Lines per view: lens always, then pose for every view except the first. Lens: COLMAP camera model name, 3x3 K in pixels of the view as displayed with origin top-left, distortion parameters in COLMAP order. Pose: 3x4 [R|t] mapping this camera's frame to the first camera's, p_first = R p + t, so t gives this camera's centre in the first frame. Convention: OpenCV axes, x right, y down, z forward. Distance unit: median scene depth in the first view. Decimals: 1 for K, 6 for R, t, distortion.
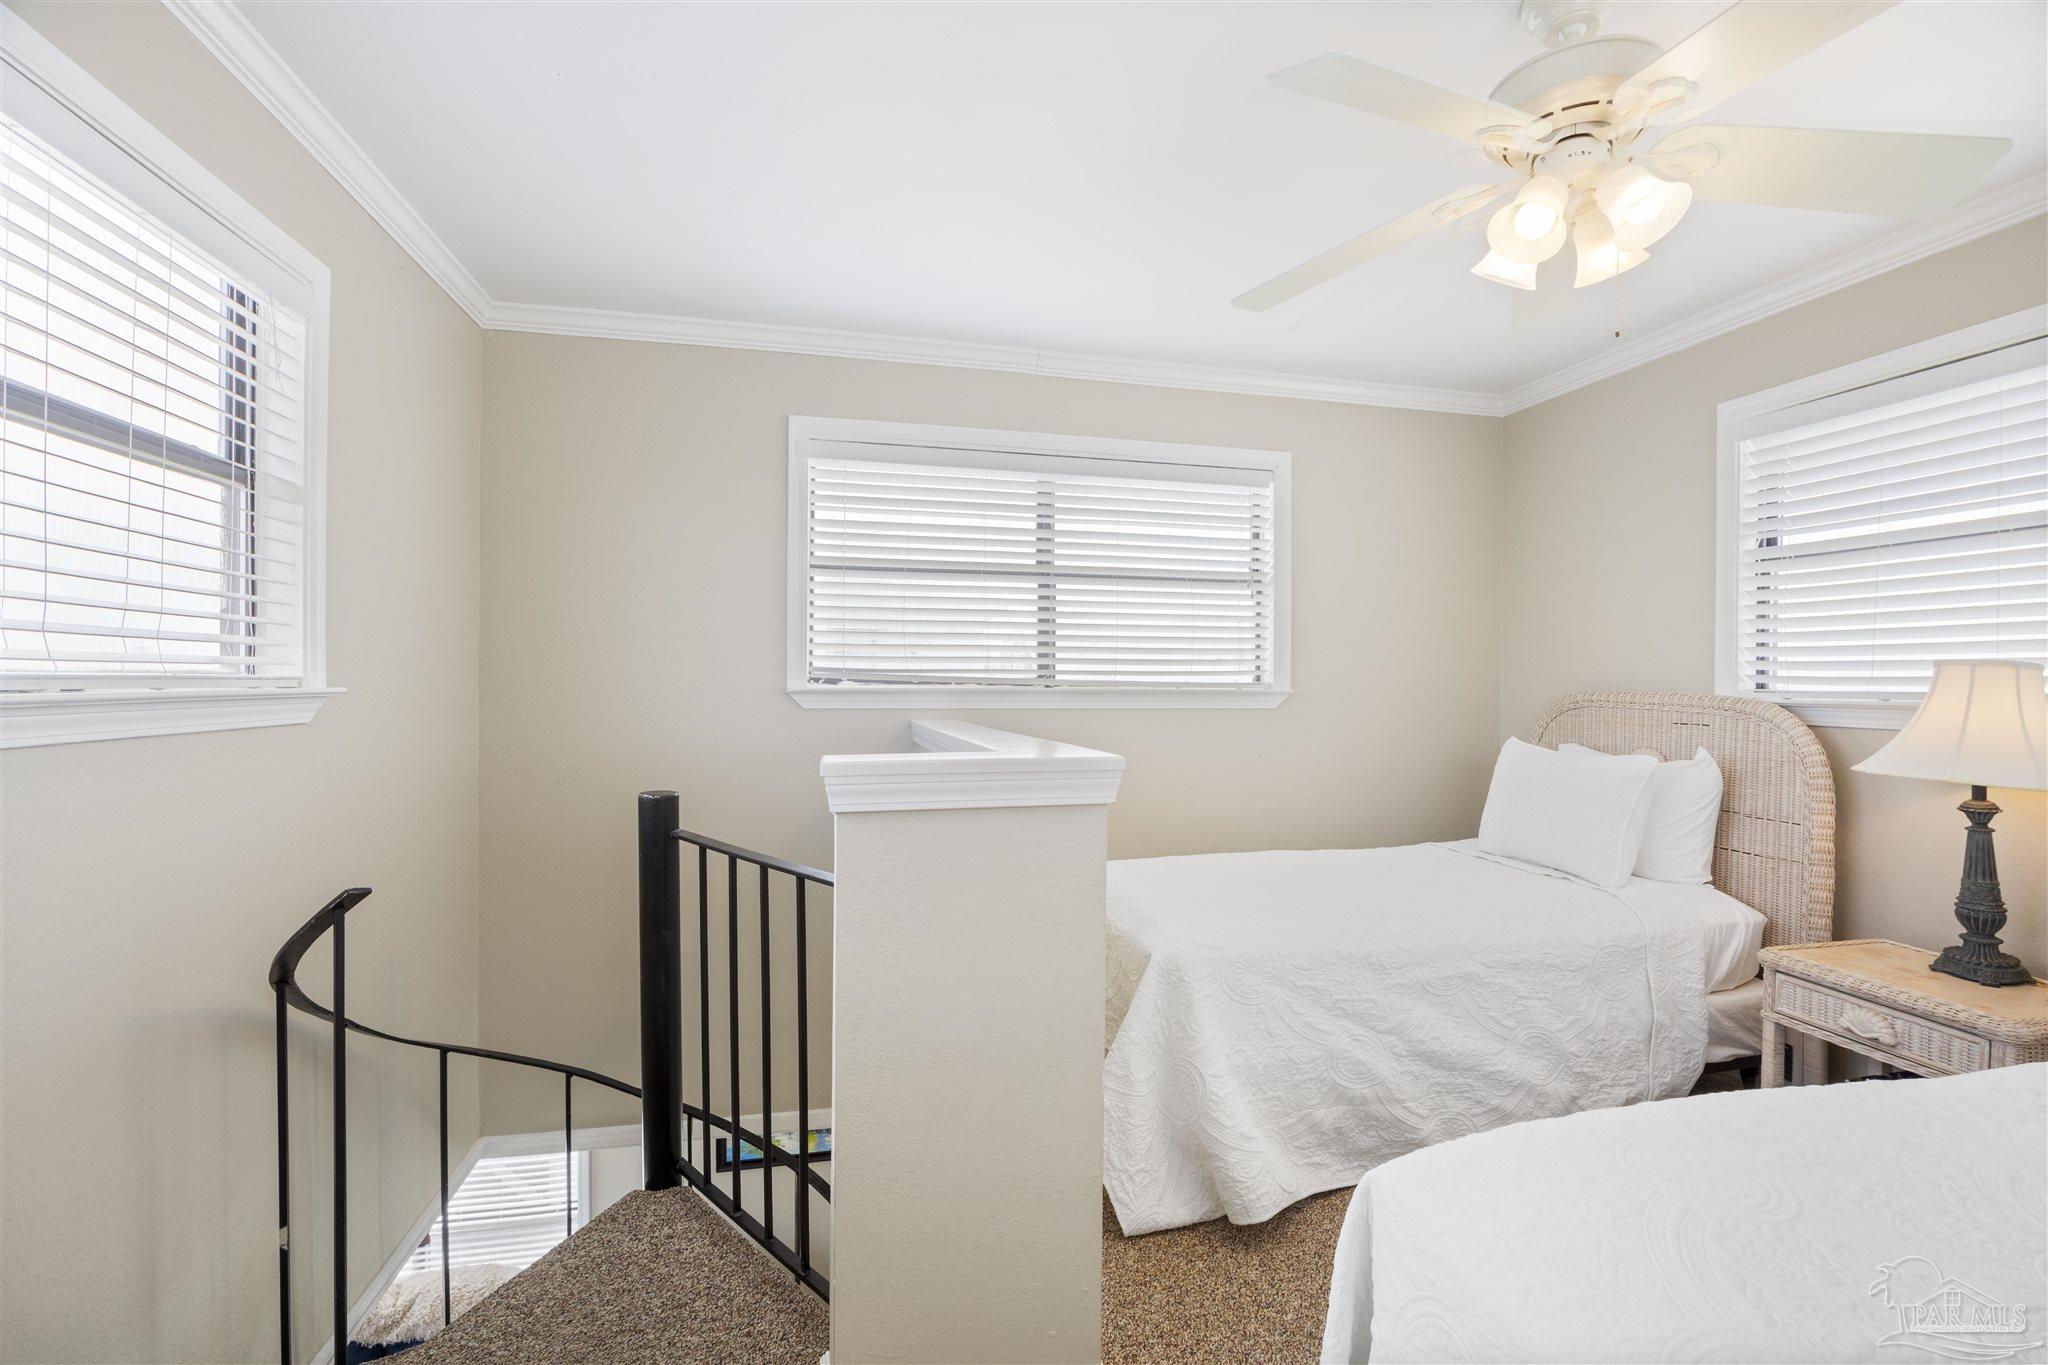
lens RADIAL K [[892.3, 0, 1021.1], [0, 892.3, 683.0], [0, 0, 1]] dist [-0.013336, 0.000294]
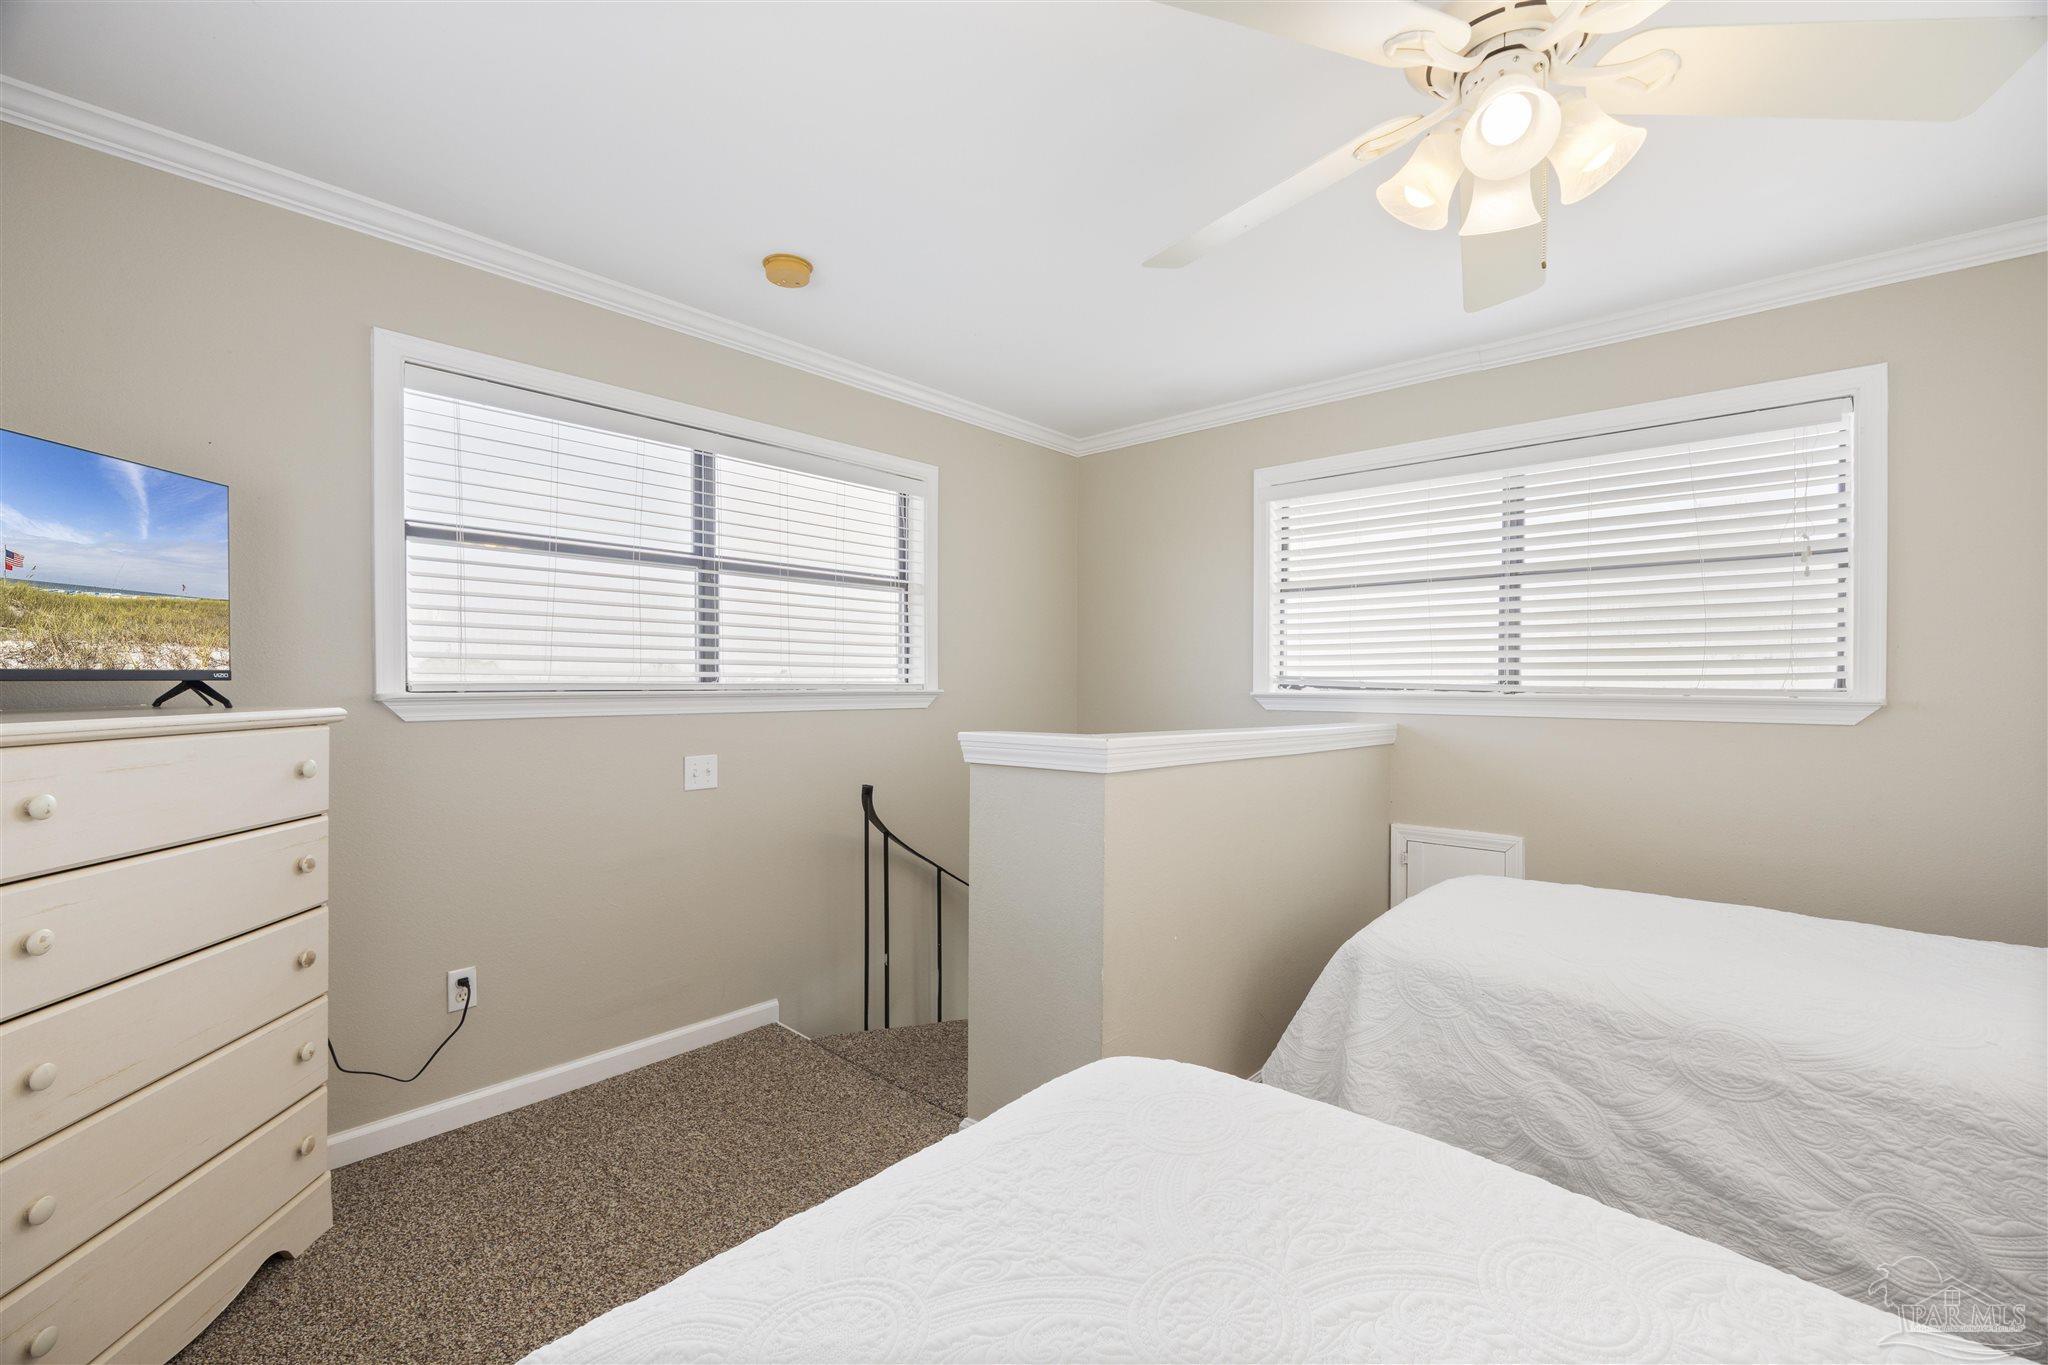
lens RADIAL K [[864.5, 0, 1032.6], [0, 864.5, 687.7], [0, 0, 1]] dist [-0.002139, -0.000216]
pose [[0.579343, -0.000640, -0.815084, 0.711974], [-0.003499, 0.999989, -0.003272, 0.004627], [0.815076, 0.004748, 0.579334, 0.083279]]
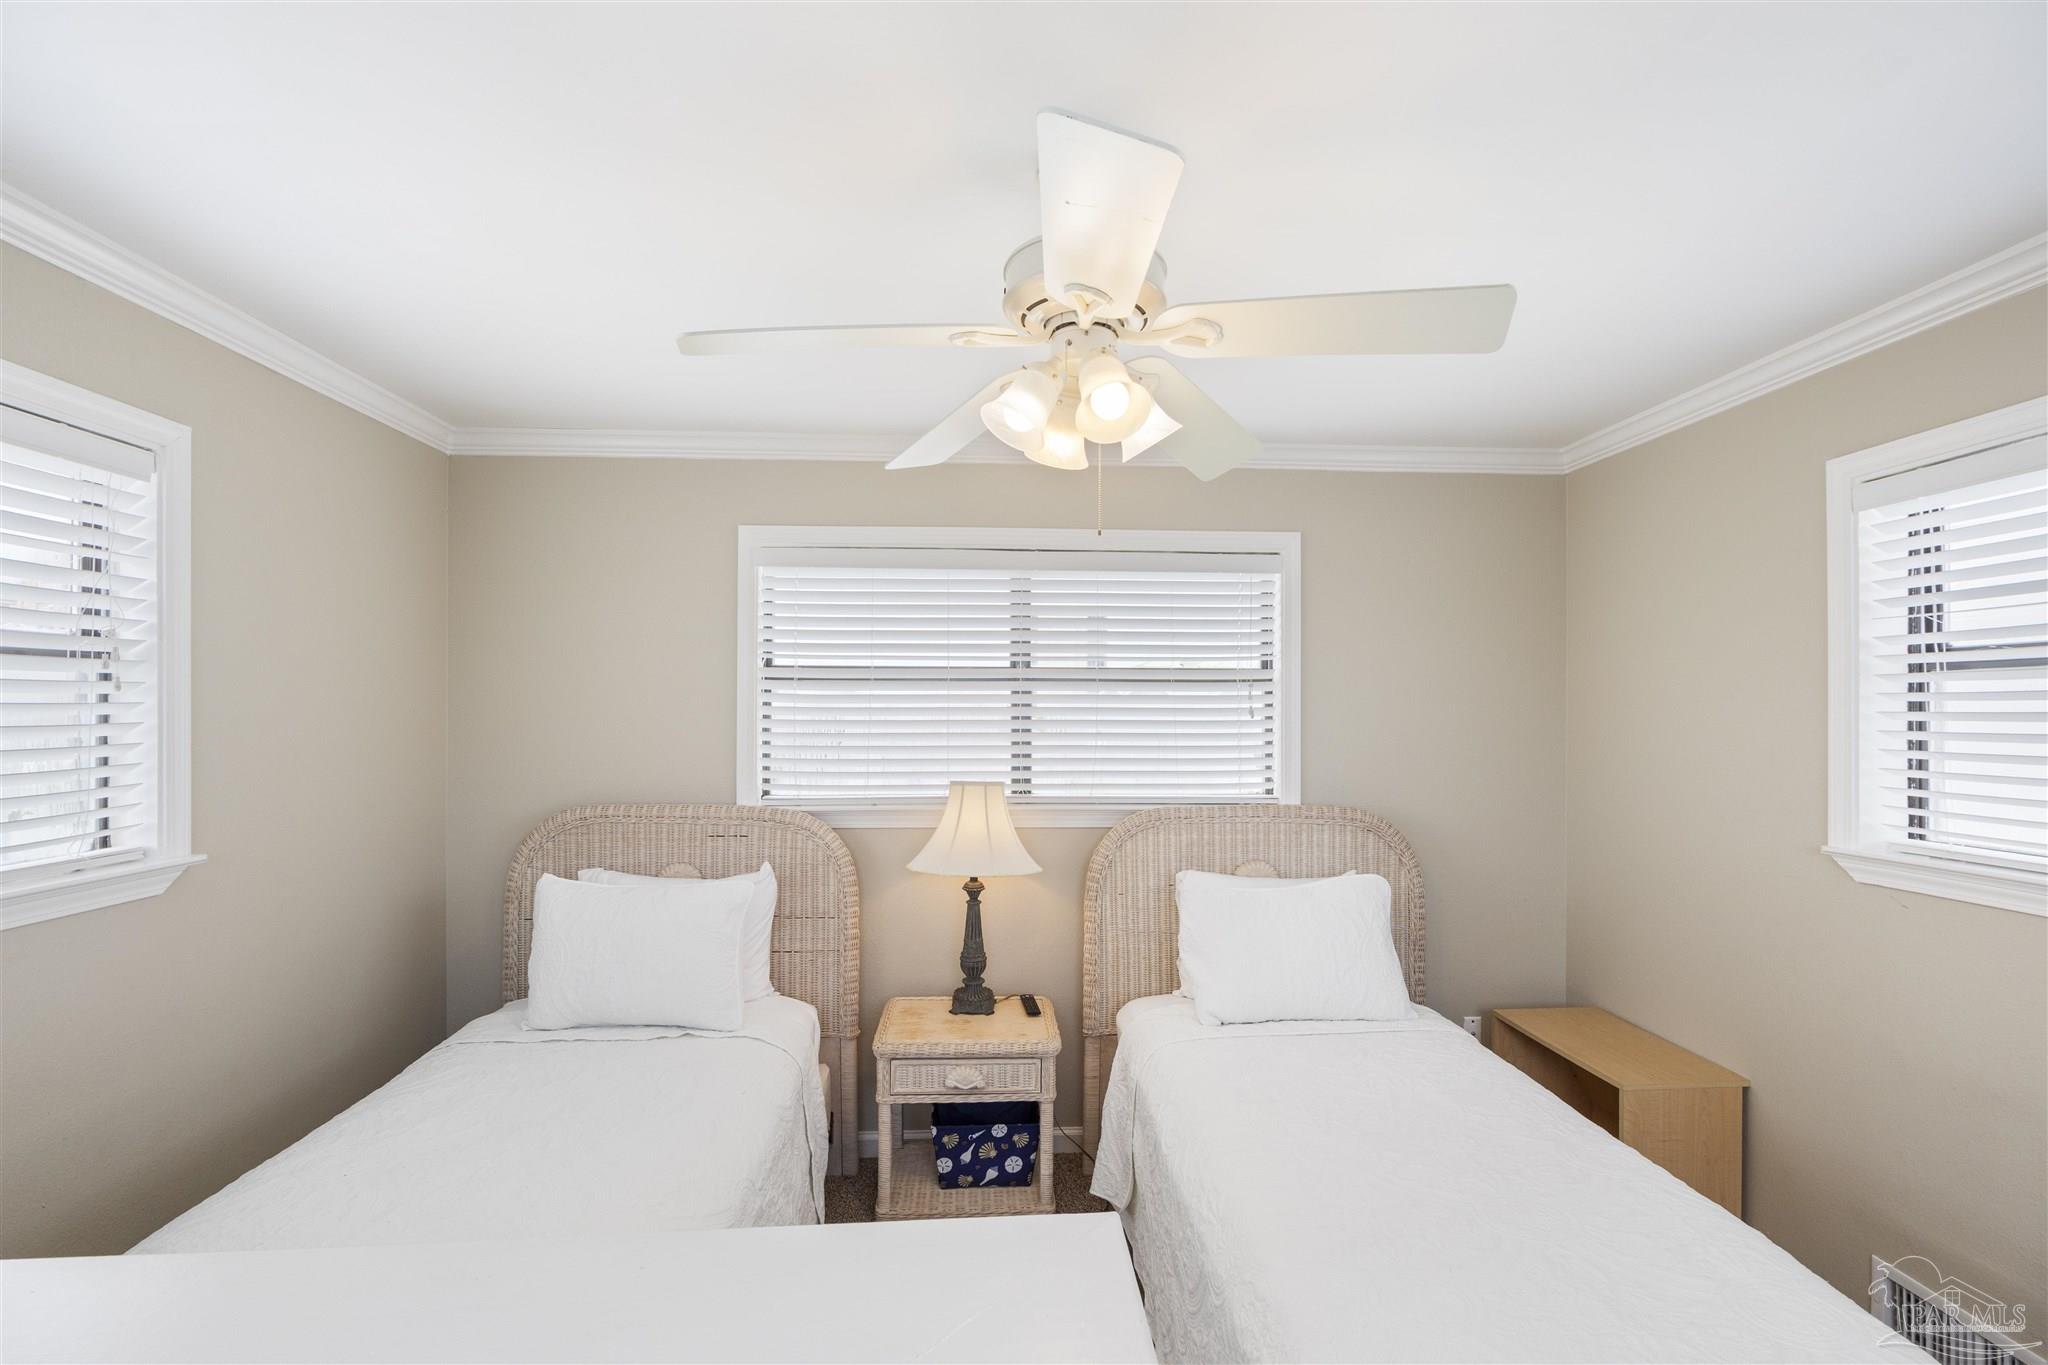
lens RADIAL K [[880.7, 0, 1042.7], [0, 880.7, 721.6], [0, 0, 1]] dist [-0.001448, 0.000065]
pose [[0.166475, -0.017122, 0.985897, -0.223252], [0.007077, 0.999844, 0.016169, -0.124401], [-0.986020, 0.004285, 0.166570, 0.595916]]
